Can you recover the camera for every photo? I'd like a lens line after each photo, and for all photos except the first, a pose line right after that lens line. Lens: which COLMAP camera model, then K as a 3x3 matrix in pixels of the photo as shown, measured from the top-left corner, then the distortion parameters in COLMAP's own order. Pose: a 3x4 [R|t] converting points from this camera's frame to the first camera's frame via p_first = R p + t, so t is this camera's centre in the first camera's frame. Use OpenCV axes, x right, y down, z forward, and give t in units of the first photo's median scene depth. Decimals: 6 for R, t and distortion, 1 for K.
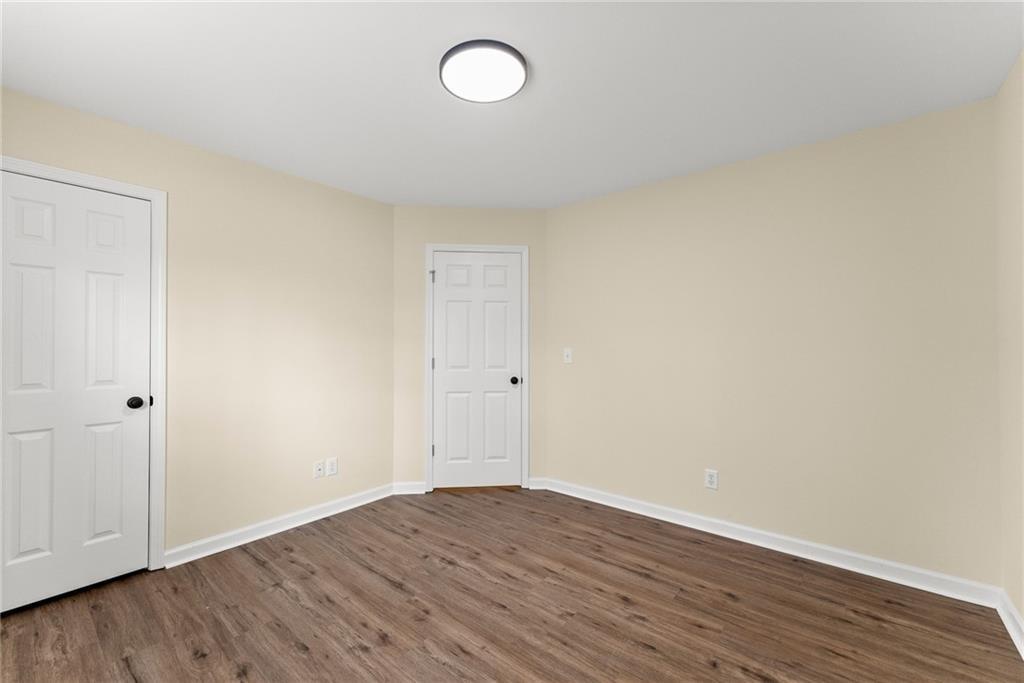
lens RADIAL K [[413.6, 0, 509.3], [0, 413.6, 345.2], [0, 0, 1]] dist [0.002443, 0.000125]
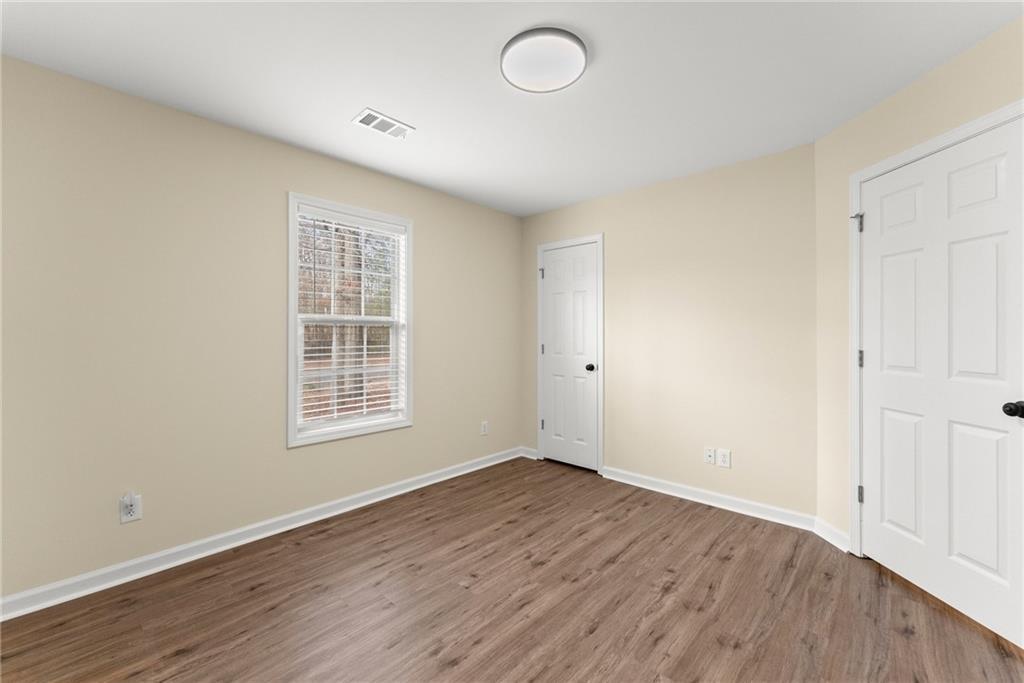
lens RADIAL K [[413.6, 0, 511.8], [0, 413.6, 338.1], [0, 0, 1]] dist [0.002443, 0.000125]
pose [[-0.054193, 0.011575, -0.998463, 0.719934], [0.008978, 0.999898, 0.011104, 0.000181], [0.998490, -0.008363, -0.054291, 0.738872]]
